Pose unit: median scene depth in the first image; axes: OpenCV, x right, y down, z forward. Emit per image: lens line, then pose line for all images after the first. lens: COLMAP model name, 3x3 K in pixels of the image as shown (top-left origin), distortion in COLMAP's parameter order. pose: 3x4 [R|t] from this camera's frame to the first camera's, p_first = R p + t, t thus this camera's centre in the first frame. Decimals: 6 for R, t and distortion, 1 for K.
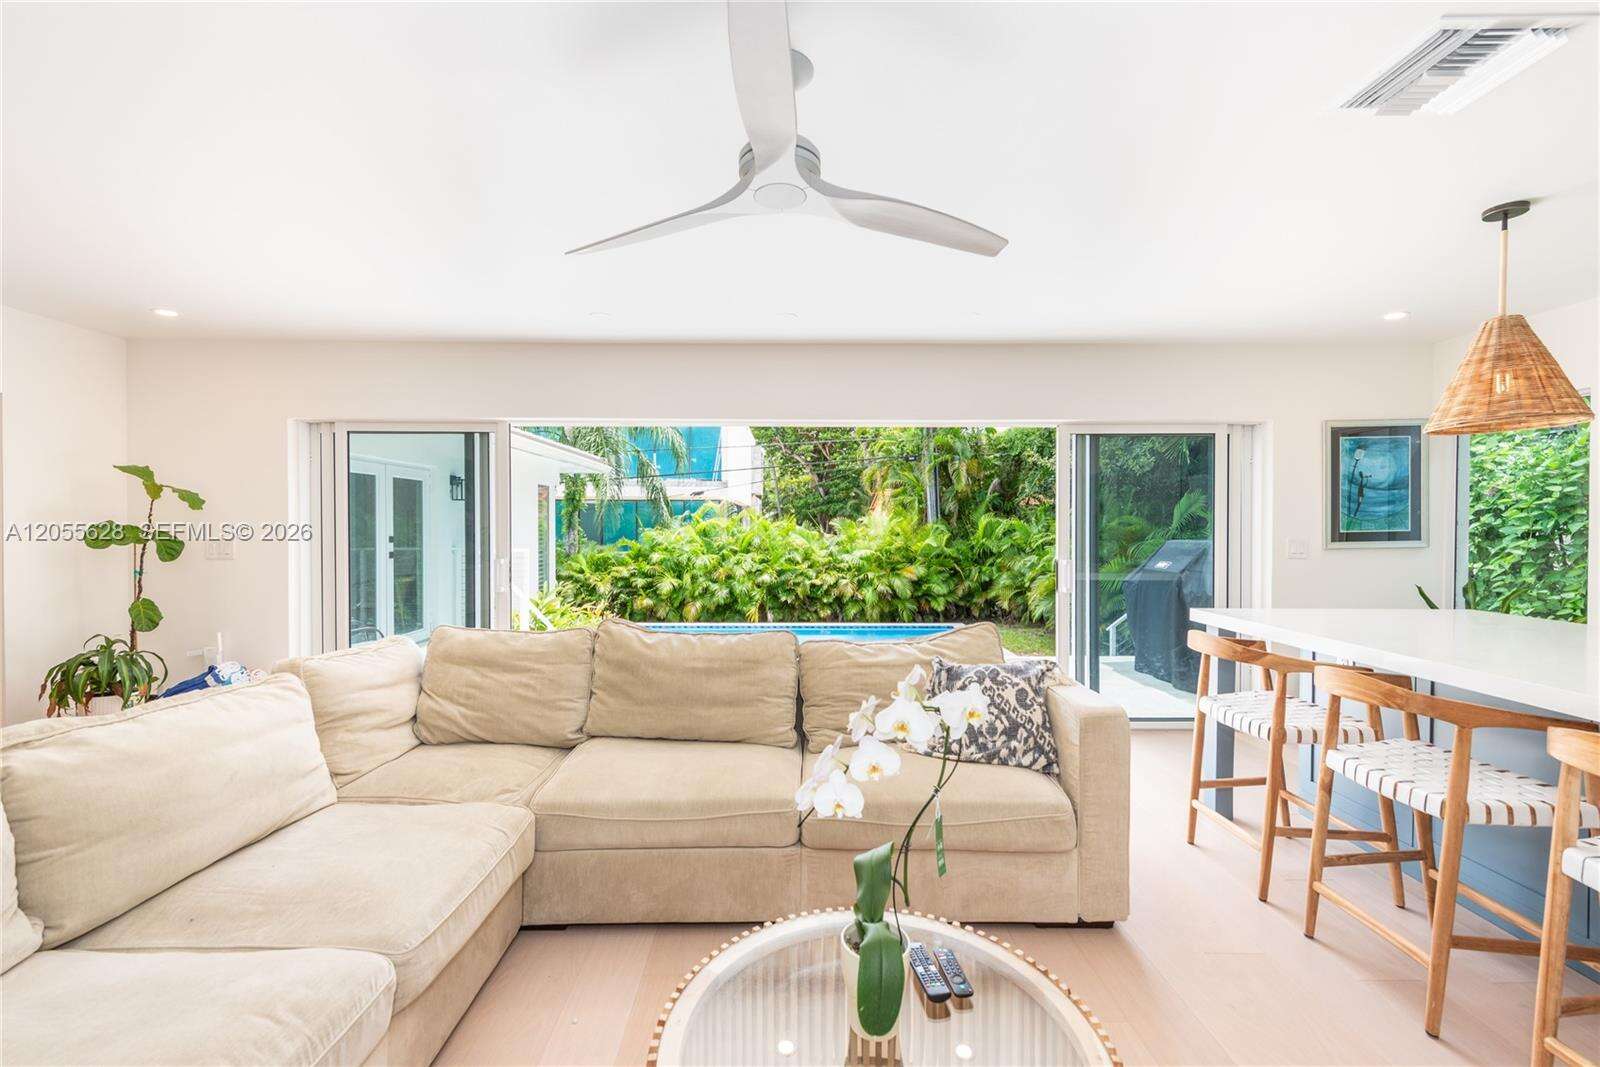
lens RADIAL K [[676.0, 0, 790.7], [0, 676.0, 528.1], [0, 0, 1]] dist [0.003669, -0.001360]
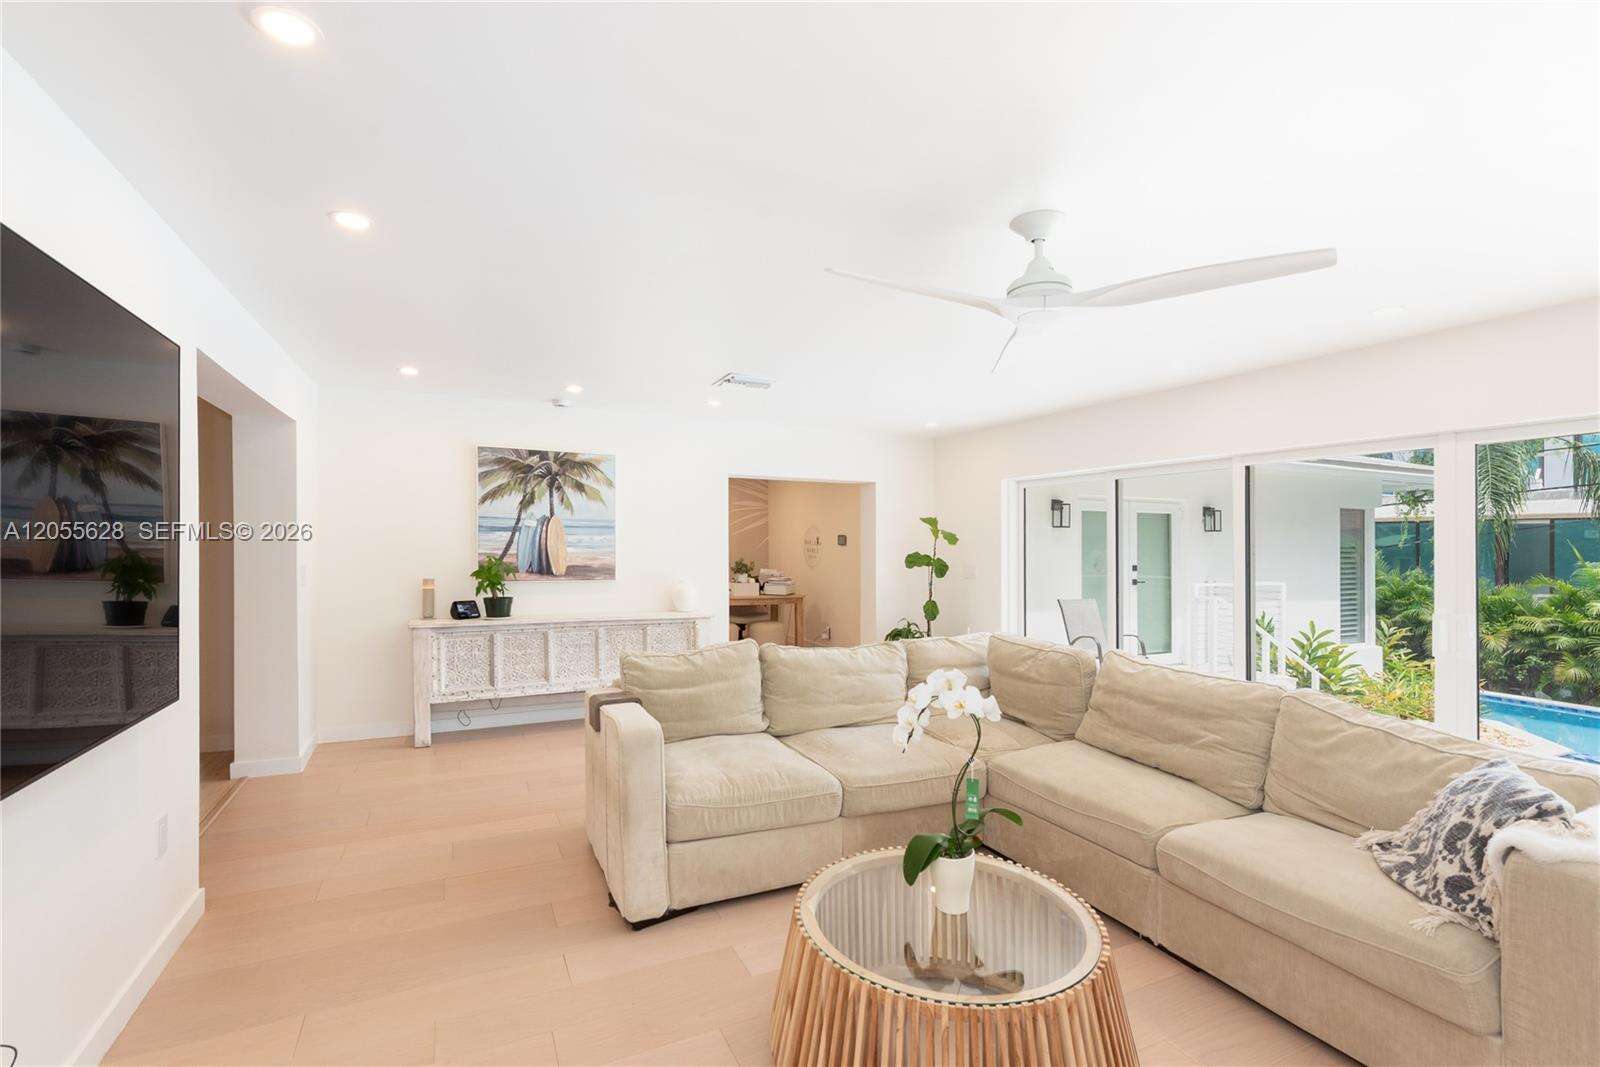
lens RADIAL K [[714.0, 0, 800.1], [0, 714.0, 540.2], [0, 0, 1]] dist [0.016620, -0.001619]
pose [[0.421008, -0.002874, -0.907052, 0.405048], [-0.013305, 0.999868, -0.009344, -0.016739], [0.906959, 0.016002, 0.420914, 0.003419]]
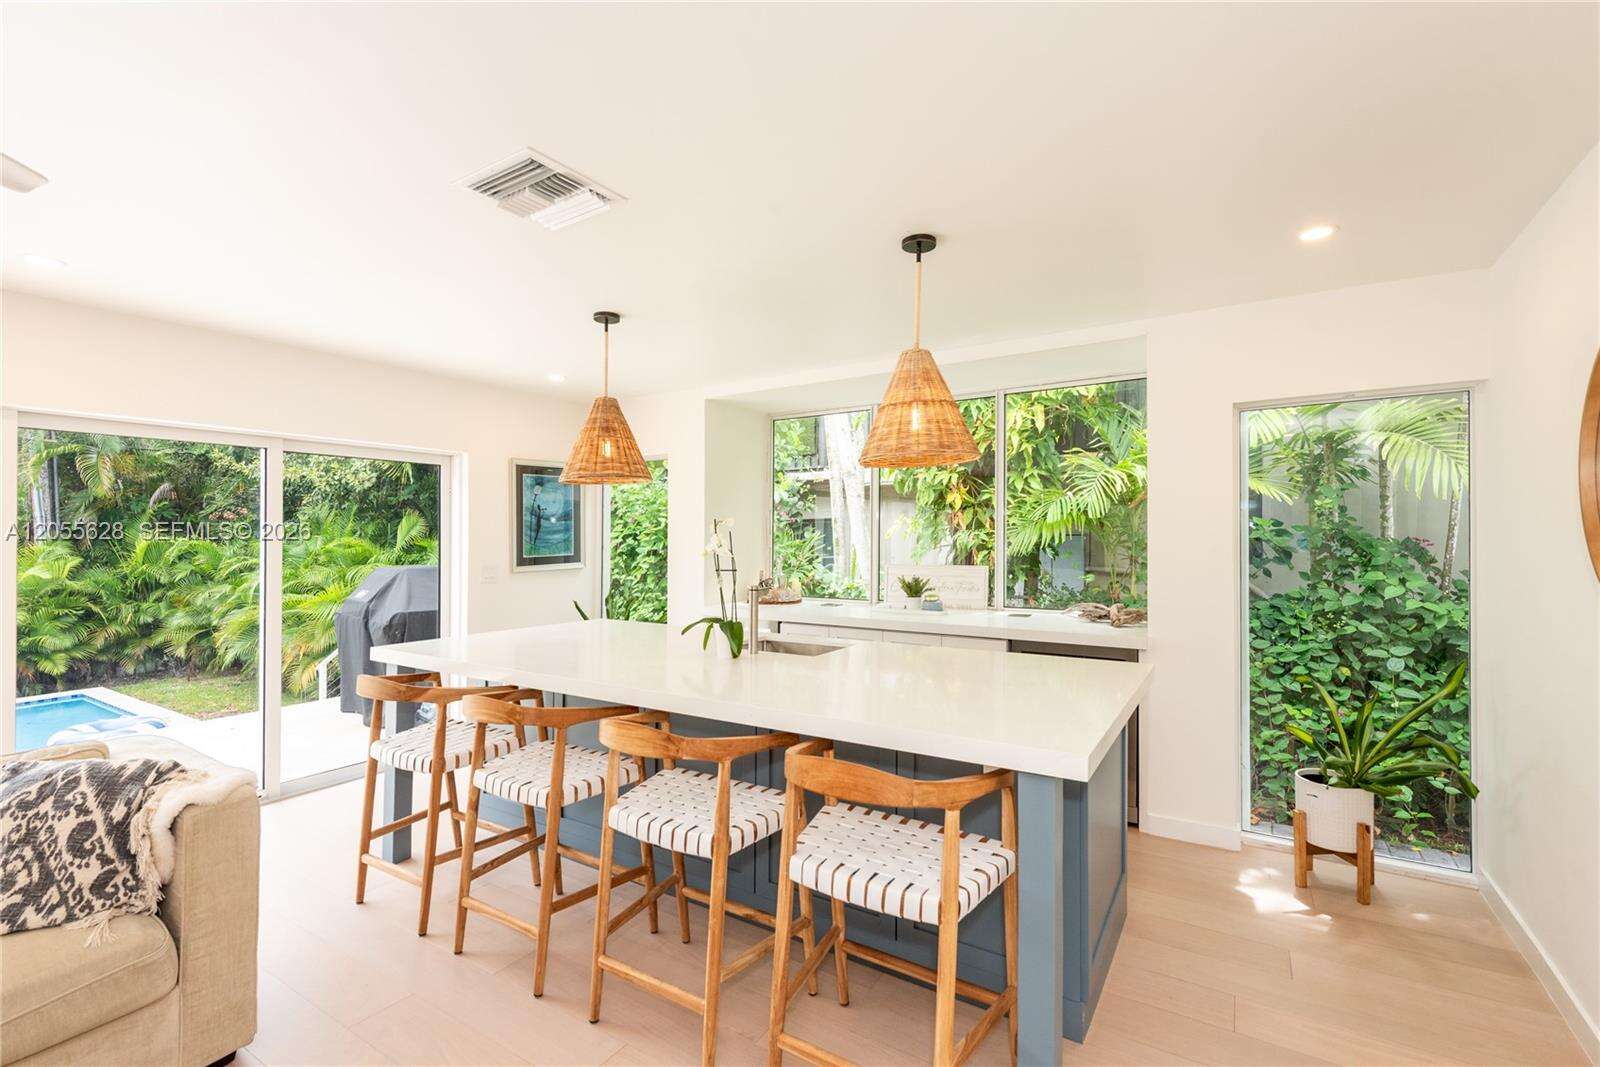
lens RADIAL K [[714.0, 0, 785.8], [0, 714.0, 536.2], [0, 0, 1]] dist [0.016620, -0.001619]
pose [[0.546975, 0.002352, 0.837146, 0.047456], [0.007303, 0.999945, -0.007581, -0.017073], [-0.837117, 0.010260, 0.546927, -0.024464]]
